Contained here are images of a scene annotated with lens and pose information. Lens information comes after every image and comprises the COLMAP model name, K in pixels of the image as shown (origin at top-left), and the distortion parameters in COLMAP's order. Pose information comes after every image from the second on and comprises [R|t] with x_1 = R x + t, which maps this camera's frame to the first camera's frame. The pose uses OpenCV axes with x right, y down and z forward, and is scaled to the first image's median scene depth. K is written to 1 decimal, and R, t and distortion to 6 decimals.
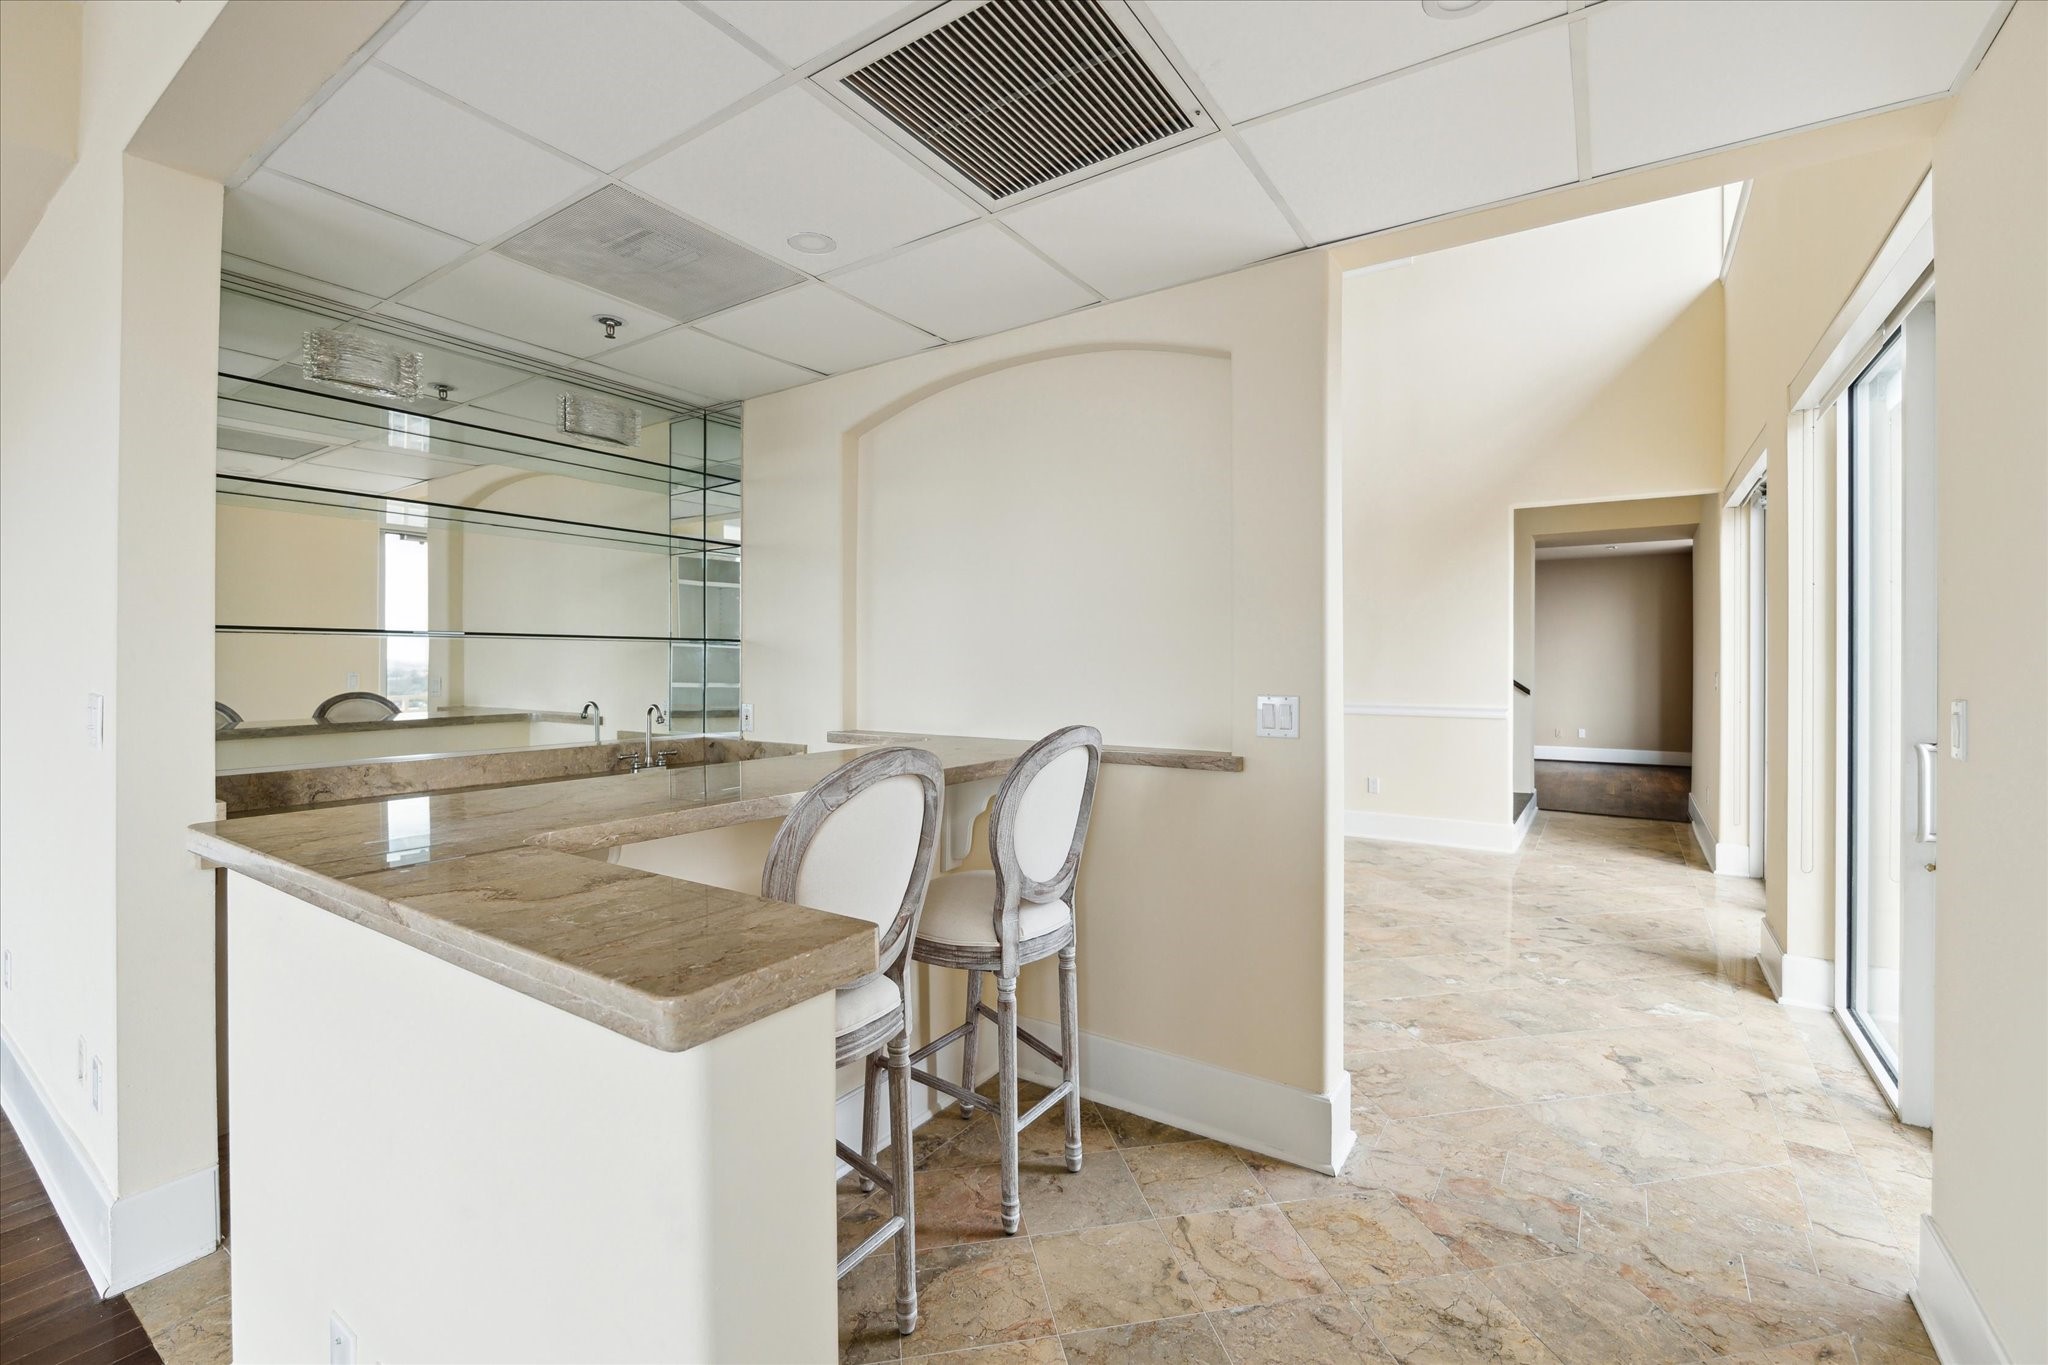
lens RADIAL K [[877.1, 0, 1023.4], [0, 877.1, 671.2], [0, 0, 1]] dist [-0.001662, -0.000251]
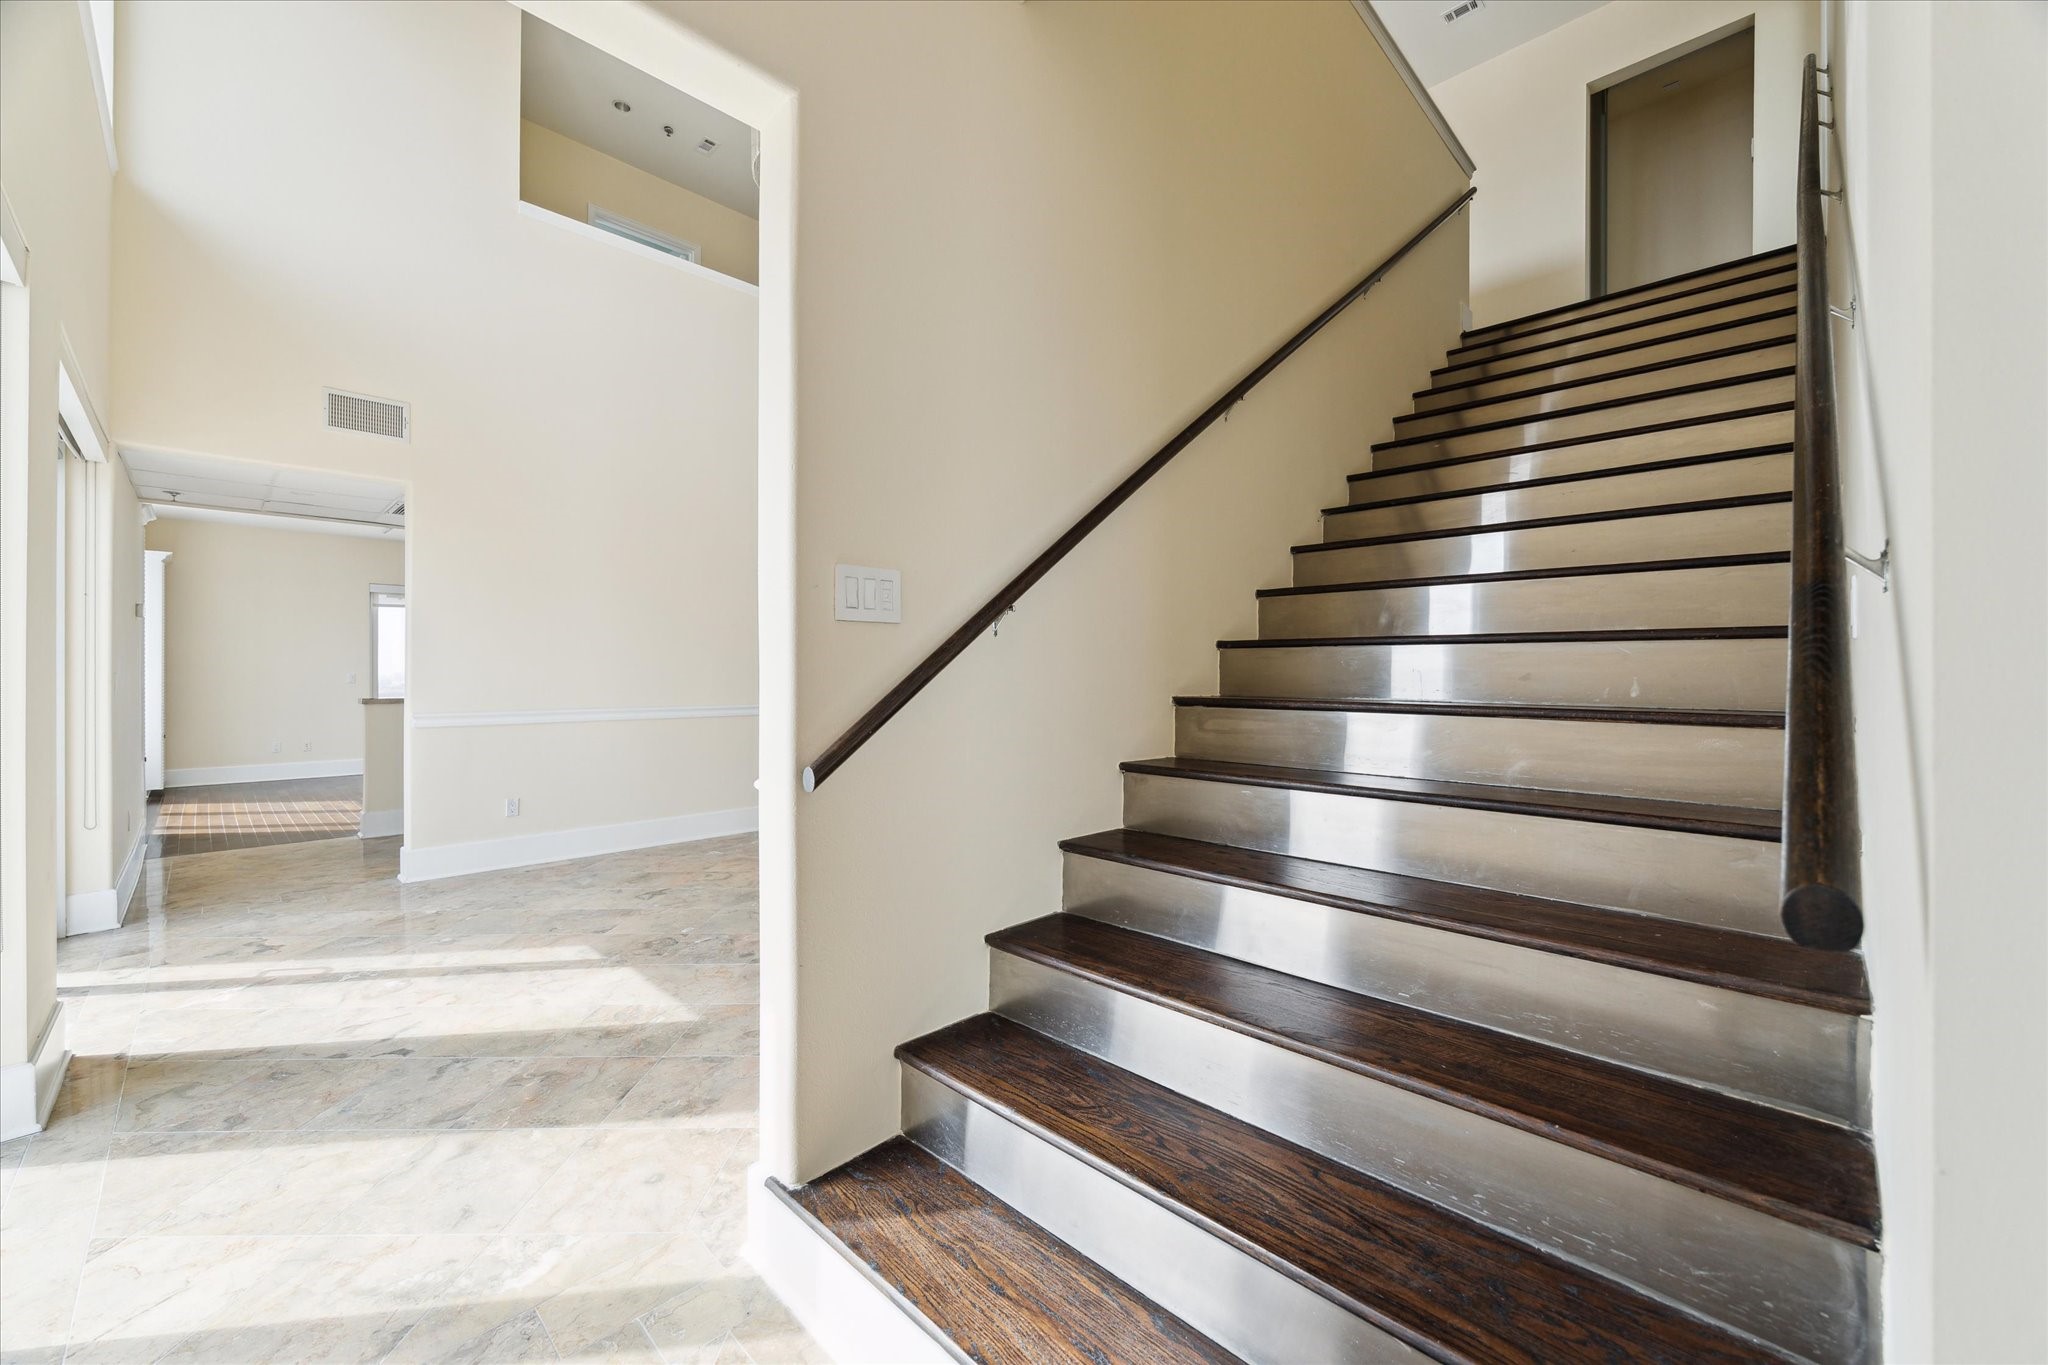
lens RADIAL K [[784.0, 0, 1028.3], [0, 784.0, 672.8], [0, 0, 1]] dist [-0.002560, 0.000412]
pose [[-0.167433, 0.003582, -0.985877, 0.756987], [-0.004435, 0.999981, 0.004387, -0.000481], [0.985873, 0.005107, -0.167414, 1.063426]]
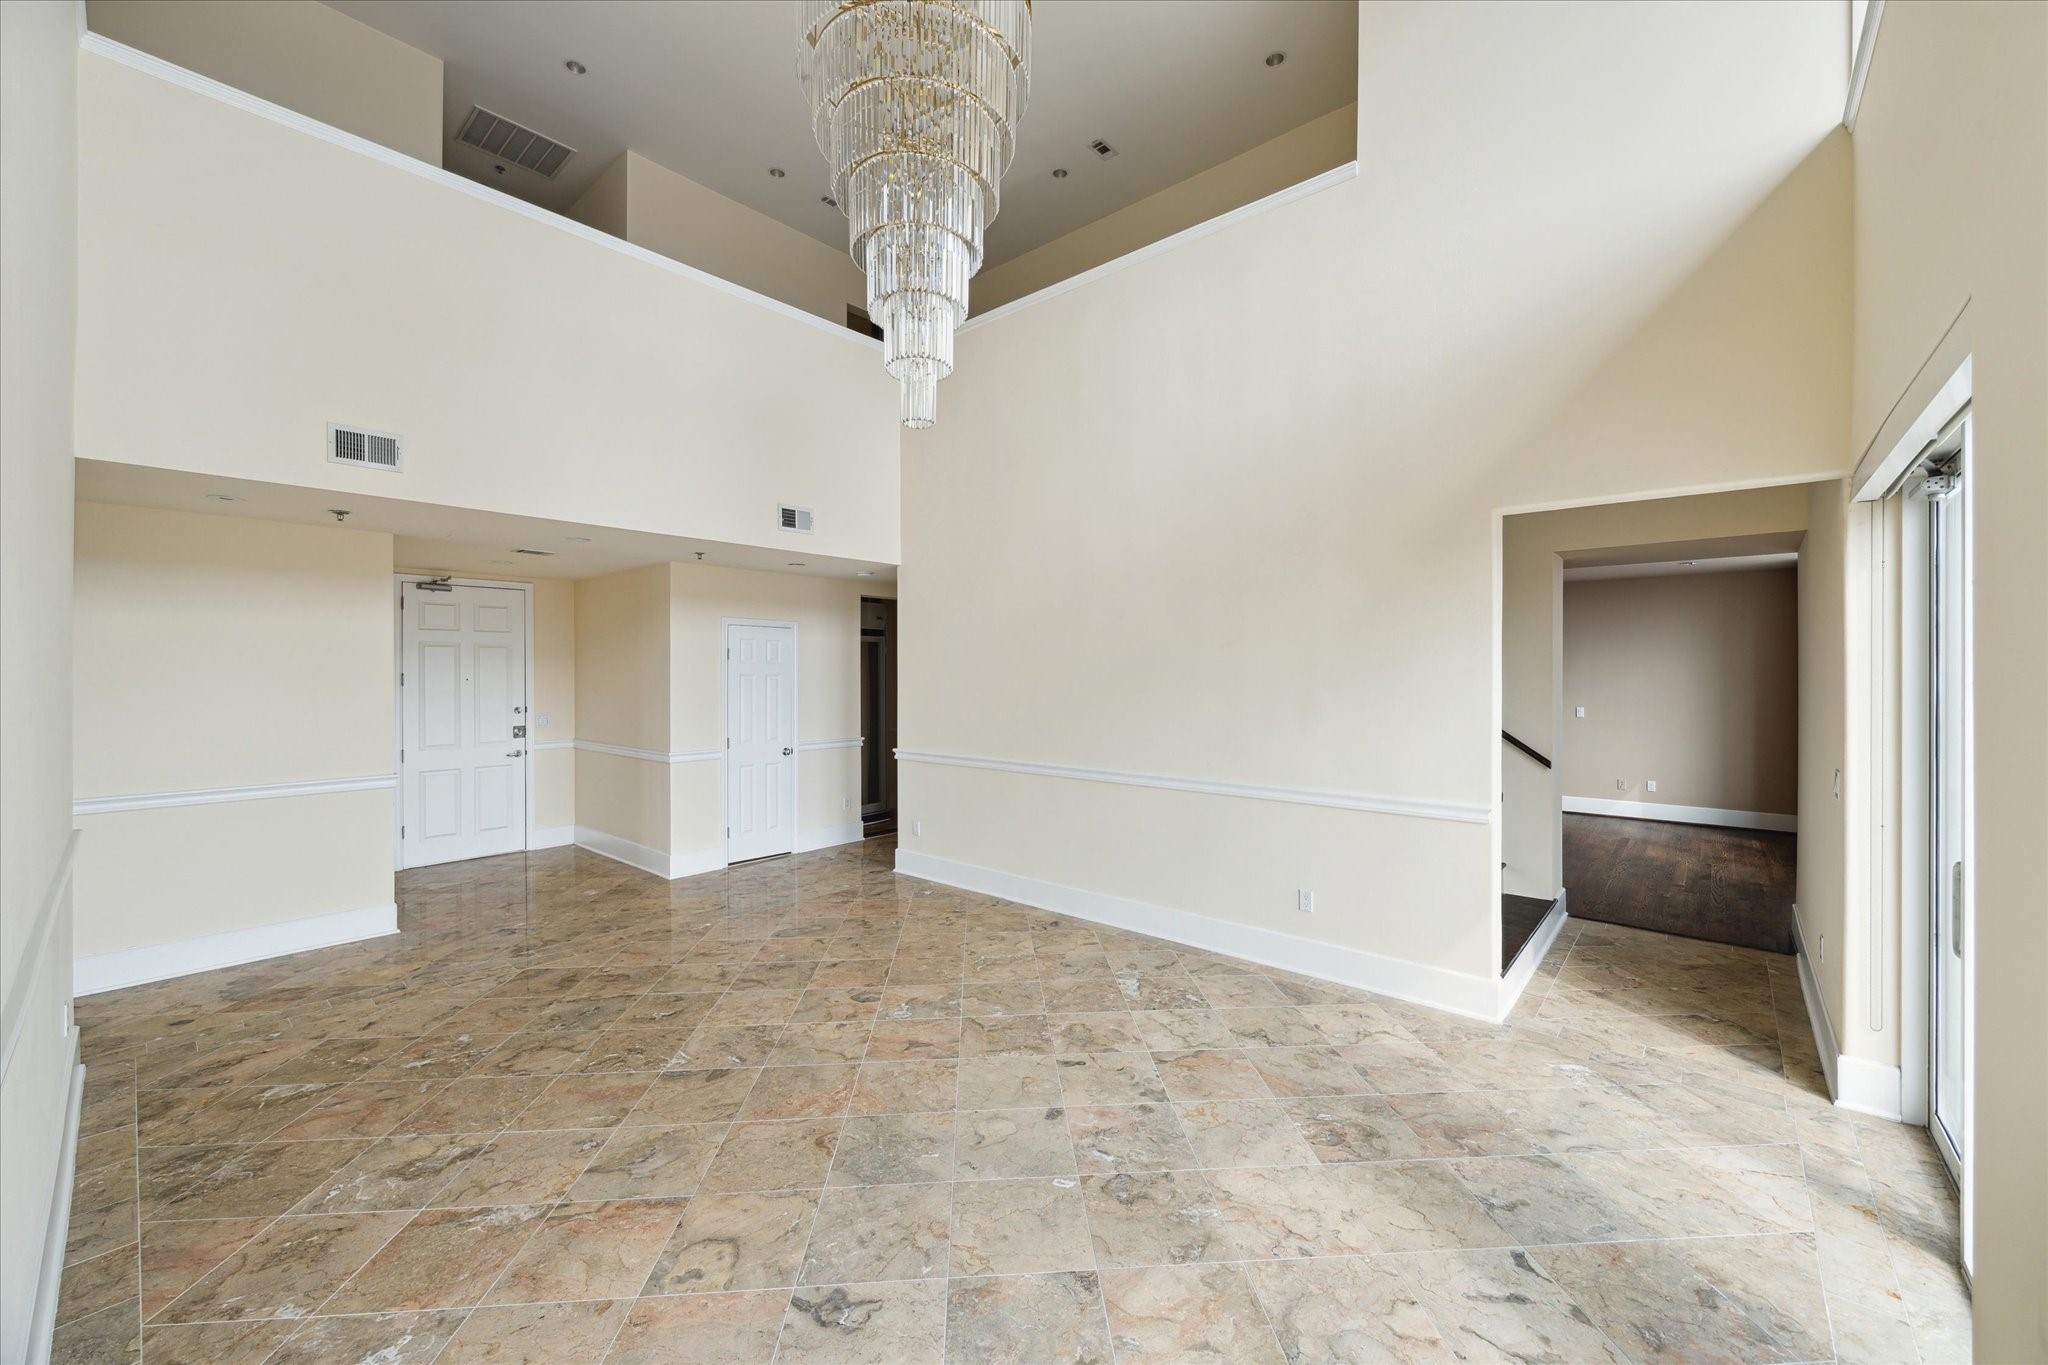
lens RADIAL K [[784.0, 0, 1024.5], [0, 784.0, 680.3], [0, 0, 1]] dist [-0.002560, 0.000412]
pose [[0.991579, -0.000924, -0.129503, 0.254603], [0.000878, 1.000000, -0.000410, -0.053735], [0.129503, 0.000293, 0.991579, 0.328422]]
